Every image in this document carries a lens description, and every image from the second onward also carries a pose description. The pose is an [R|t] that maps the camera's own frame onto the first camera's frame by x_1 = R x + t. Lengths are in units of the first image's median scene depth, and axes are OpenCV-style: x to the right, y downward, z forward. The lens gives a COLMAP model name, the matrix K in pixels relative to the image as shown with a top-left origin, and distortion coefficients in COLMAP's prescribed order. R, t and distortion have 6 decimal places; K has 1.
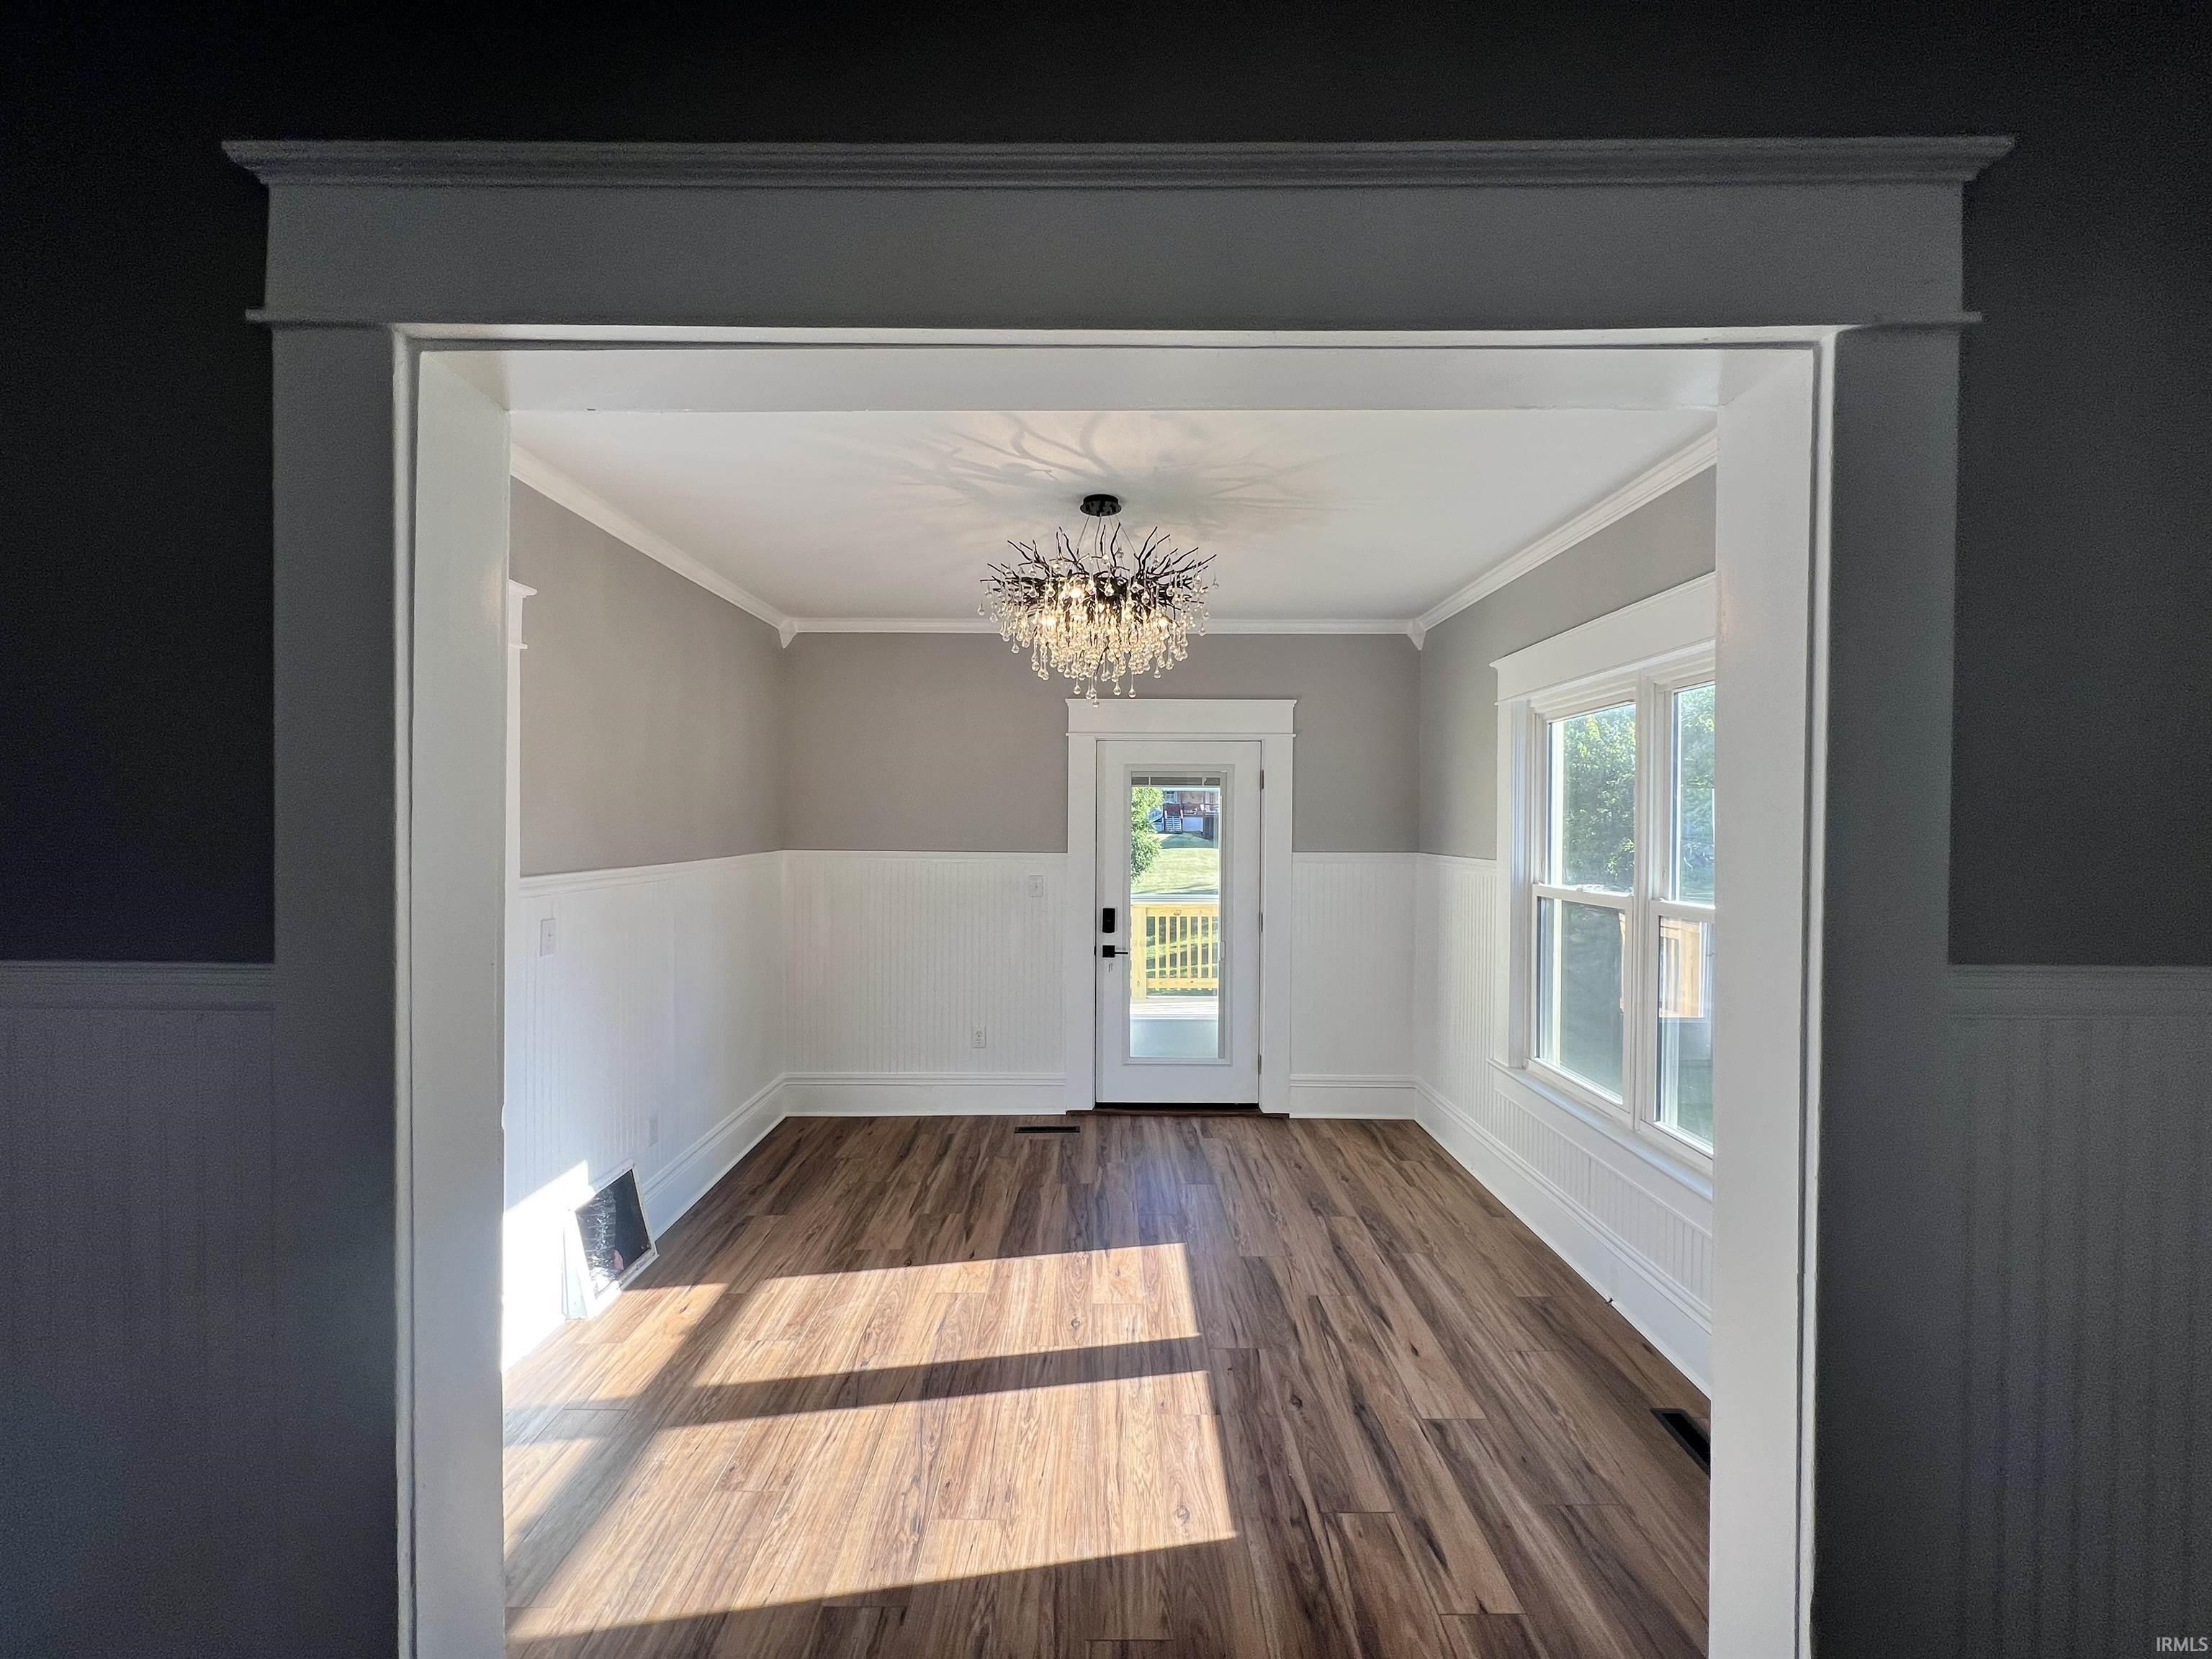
lens RADIAL K [[886.4, 0, 1107.3], [0, 886.4, 832.9], [0, 0, 1]] dist [-0.001697, 0.000014]
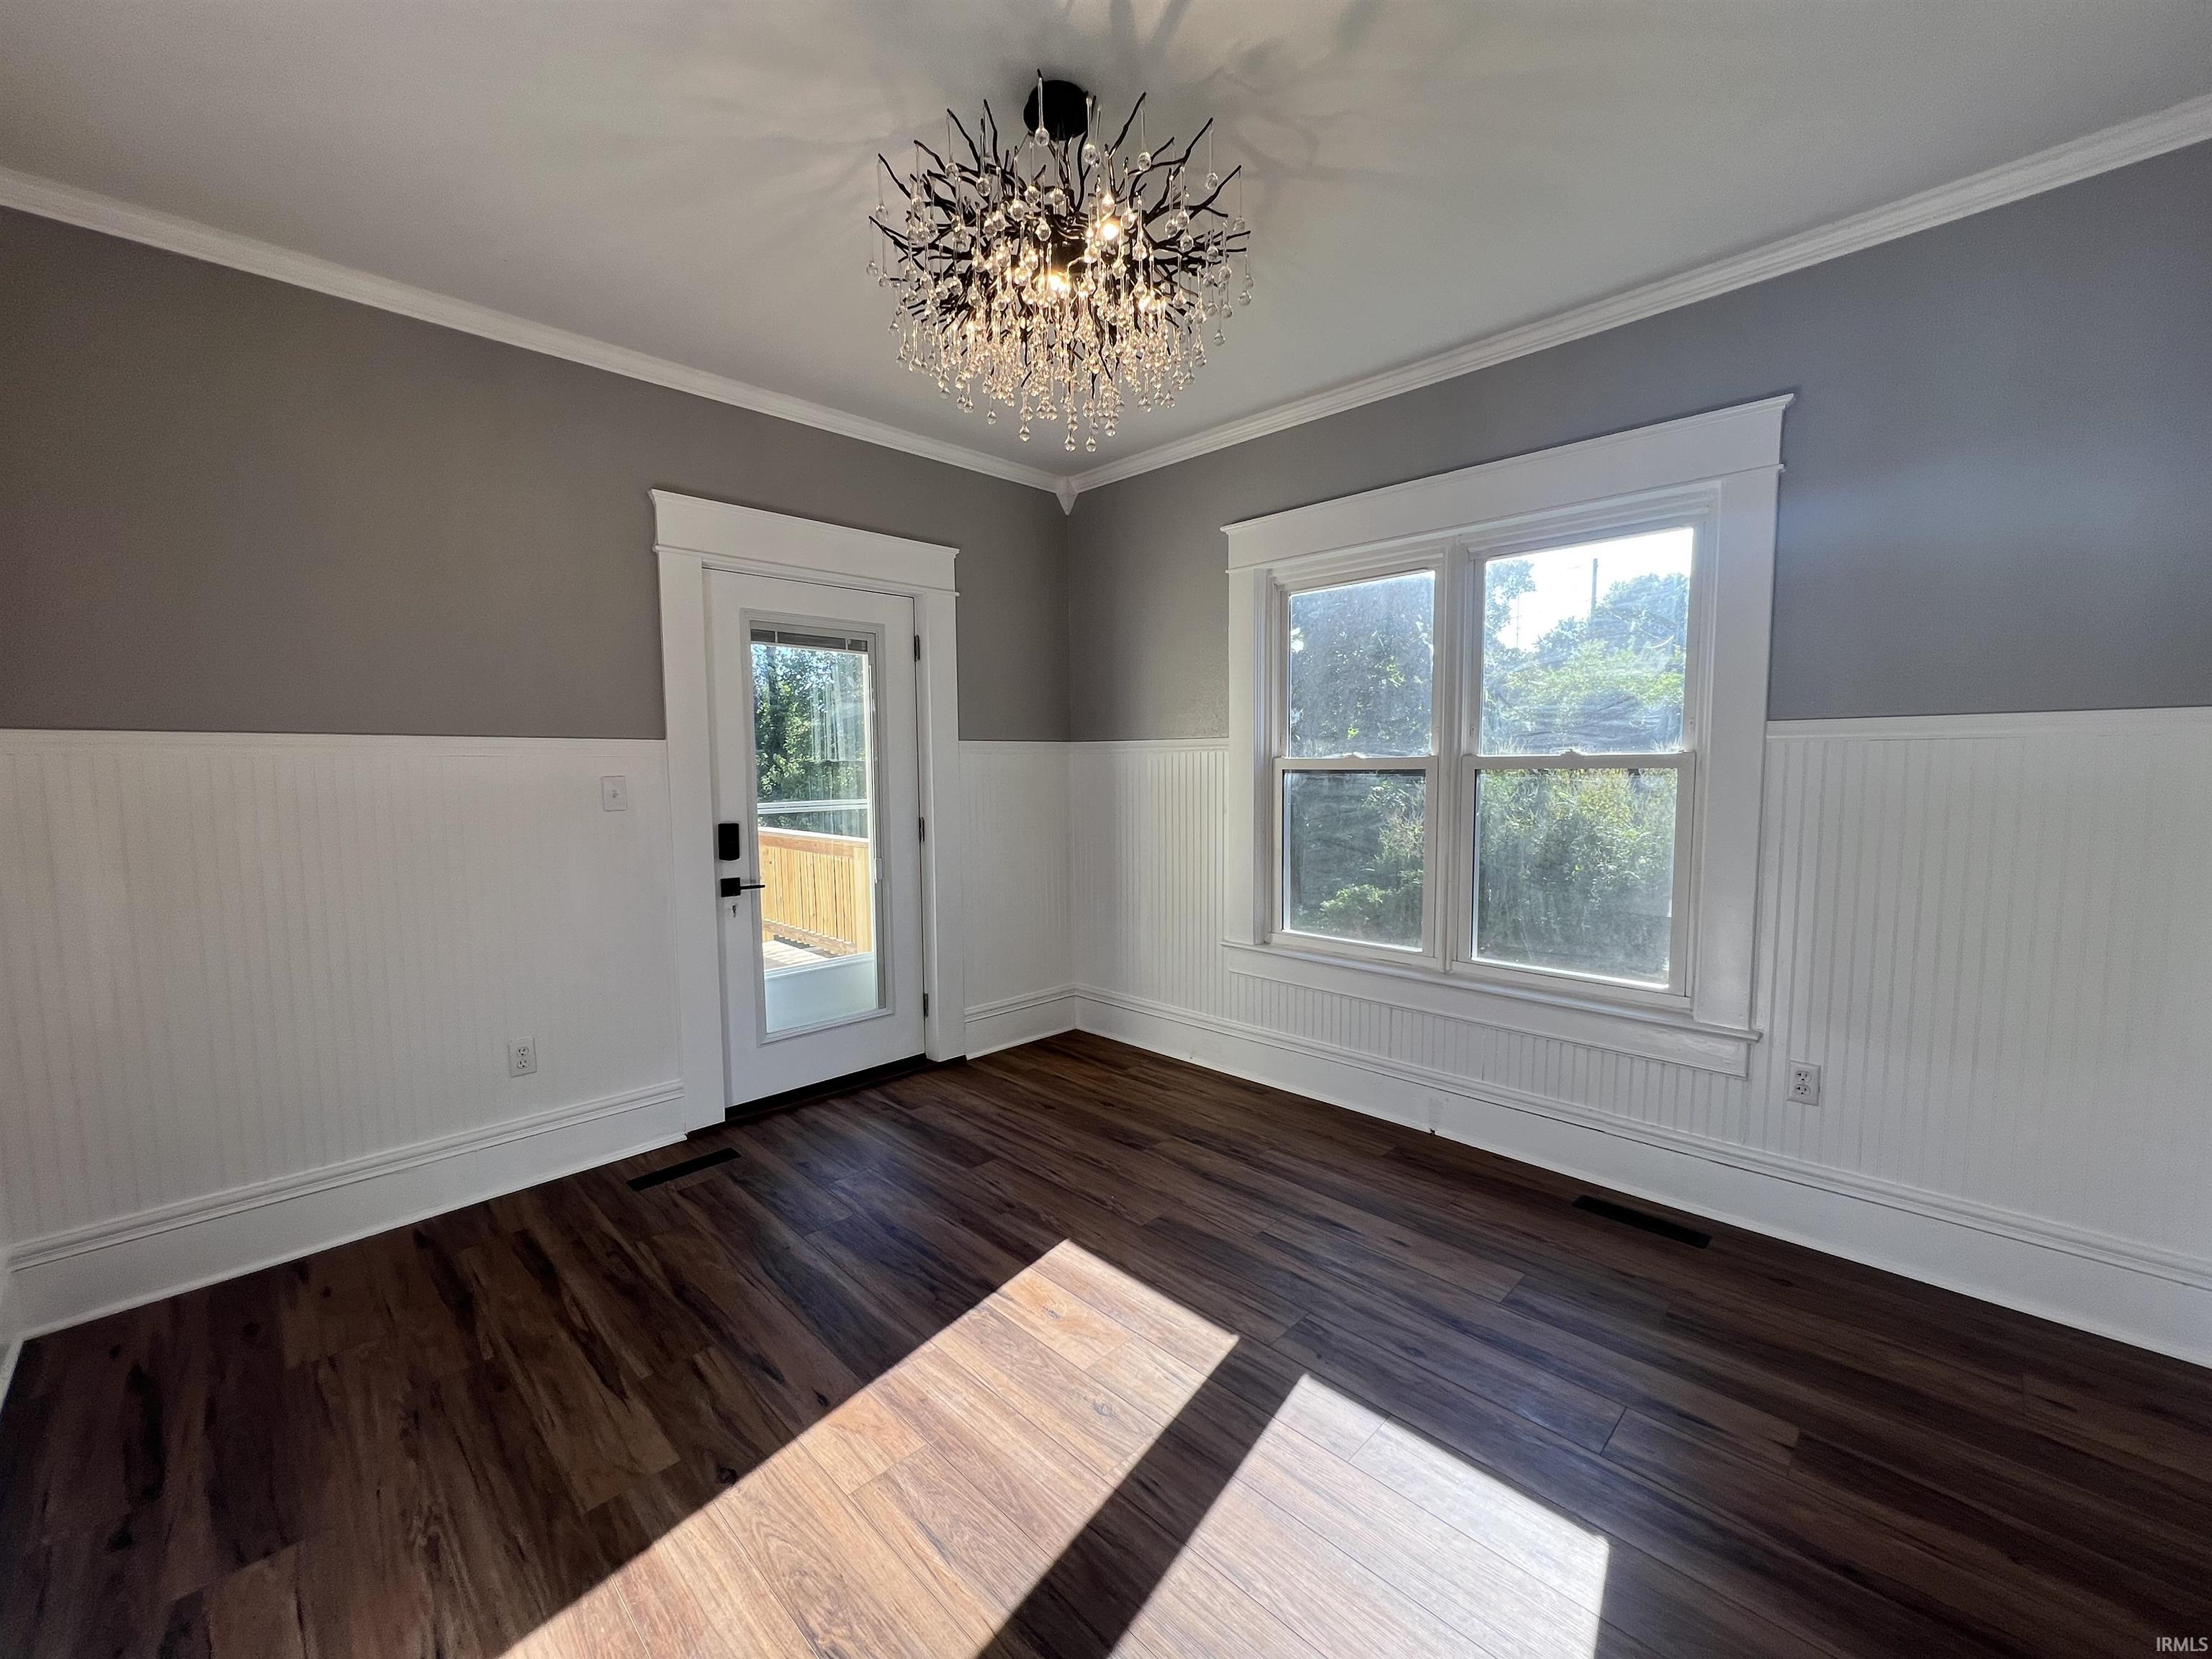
lens RADIAL K [[886.4, 0, 1098.3], [0, 886.4, 836.0], [0, 0, 1]] dist [-0.001697, 0.000014]
pose [[0.709145, -0.069381, 0.701640, -0.305165], [0.018672, 0.996646, 0.079680, 0.051845], [-0.704815, -0.043404, 0.708062, 0.364060]]
